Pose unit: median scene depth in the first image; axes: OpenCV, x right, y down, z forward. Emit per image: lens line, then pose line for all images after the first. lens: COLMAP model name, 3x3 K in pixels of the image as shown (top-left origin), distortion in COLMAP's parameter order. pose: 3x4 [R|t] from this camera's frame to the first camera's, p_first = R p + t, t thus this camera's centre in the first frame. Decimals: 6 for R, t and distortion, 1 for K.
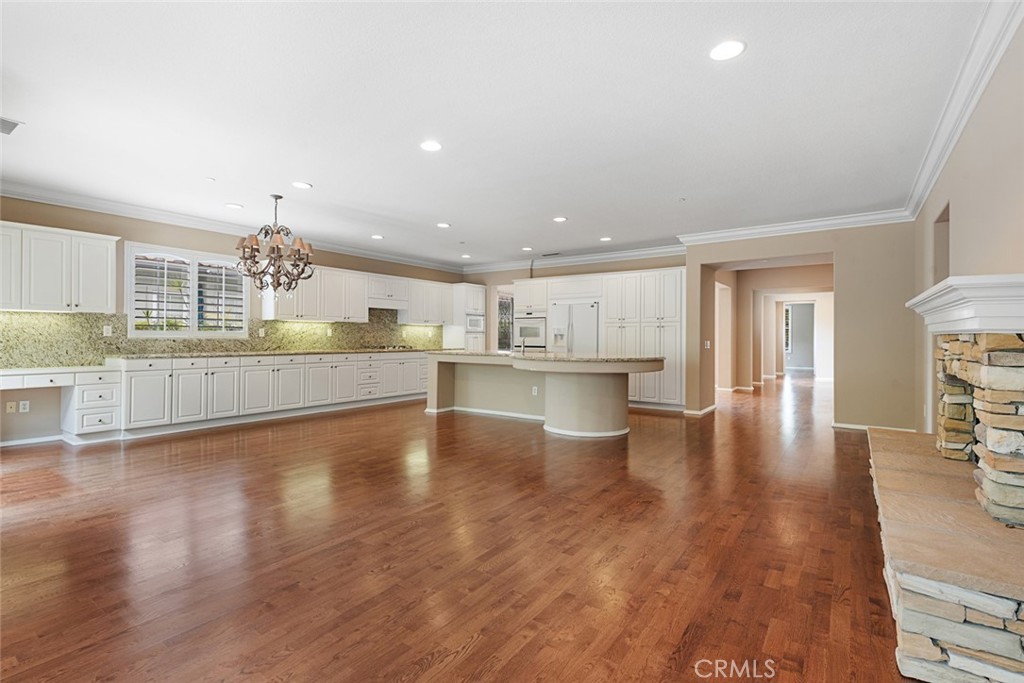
lens RADIAL K [[476.7, 0, 509.1], [0, 476.7, 335.1], [0, 0, 1]] dist [0.003703, 0.000201]
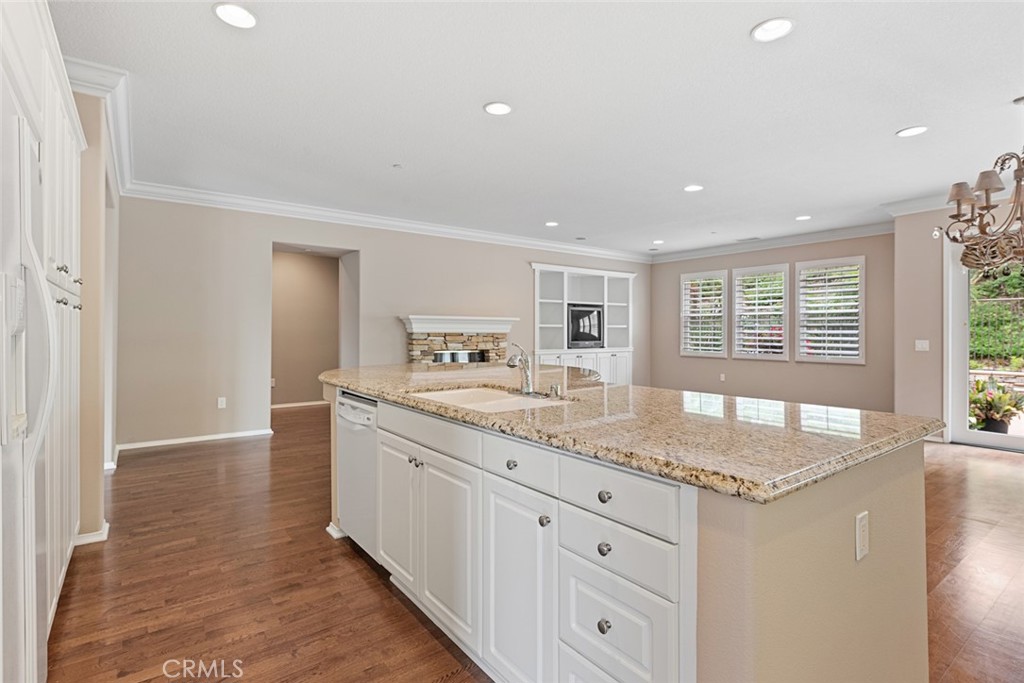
lens RADIAL K [[504.8, 0, 511.7], [0, 504.8, 329.9], [0, 0, 1]] dist [0.002555, -0.000232]
pose [[-0.950164, -0.005757, 0.311697, -0.063530], [-0.007567, 0.999961, -0.004597, -0.003155], [-0.311658, -0.006727, -0.950171, 1.175638]]
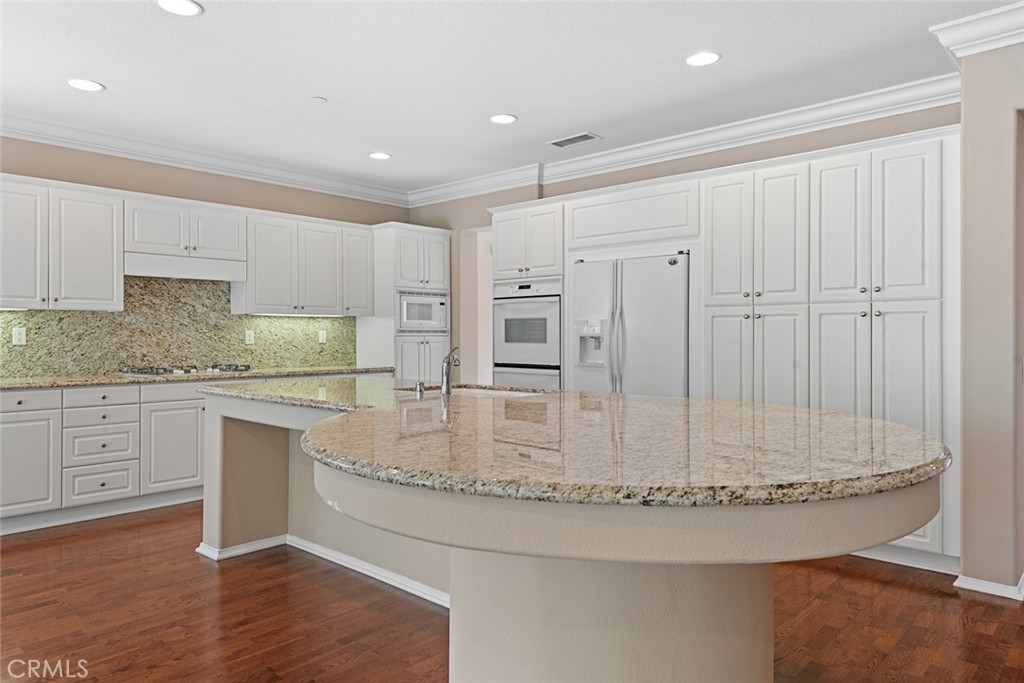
lens RADIAL K [[674.6, 0, 512.1], [0, 674.6, 332.3], [0, 0, 1]] dist [0.030447, -0.020621]
pose [[0.992444, -0.005933, -0.122551, 0.117618], [0.005977, 0.999982, -0.000005, -0.005744], [0.122549, -0.000728, 0.992462, 0.469165]]
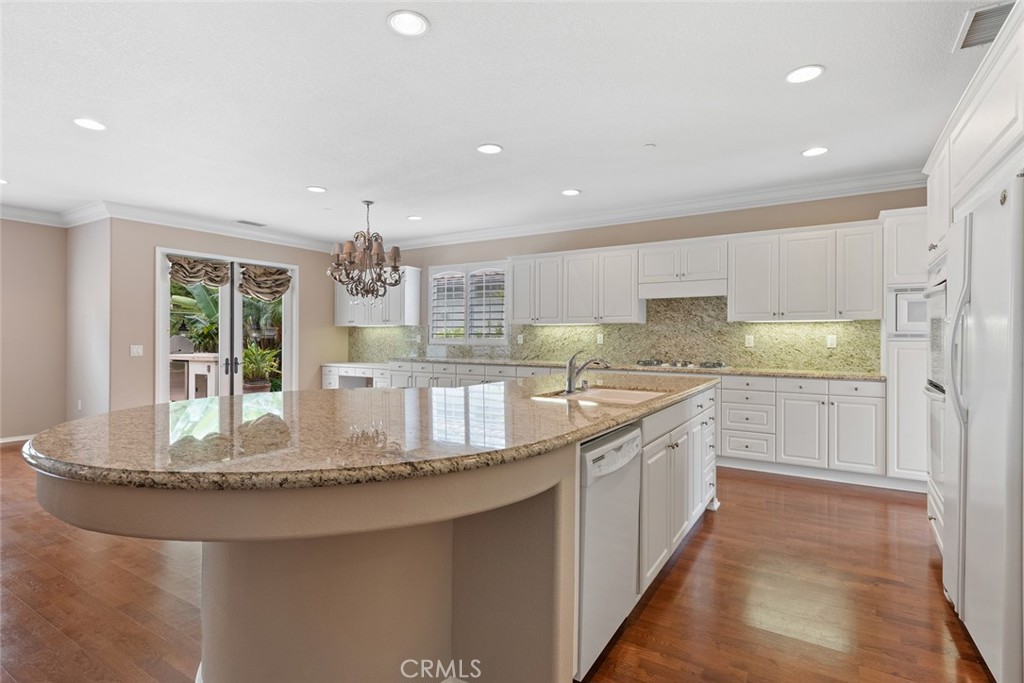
lens RADIAL K [[506.4, 0, 512.0], [0, 506.4, 341.5], [0, 0, 1]] dist [0.001075, -0.000216]
pose [[0.059781, 0.003043, -0.998207, 0.380437], [0.000890, 0.999995, 0.003102, -0.003754], [0.998211, -0.001074, 0.059778, 0.821618]]
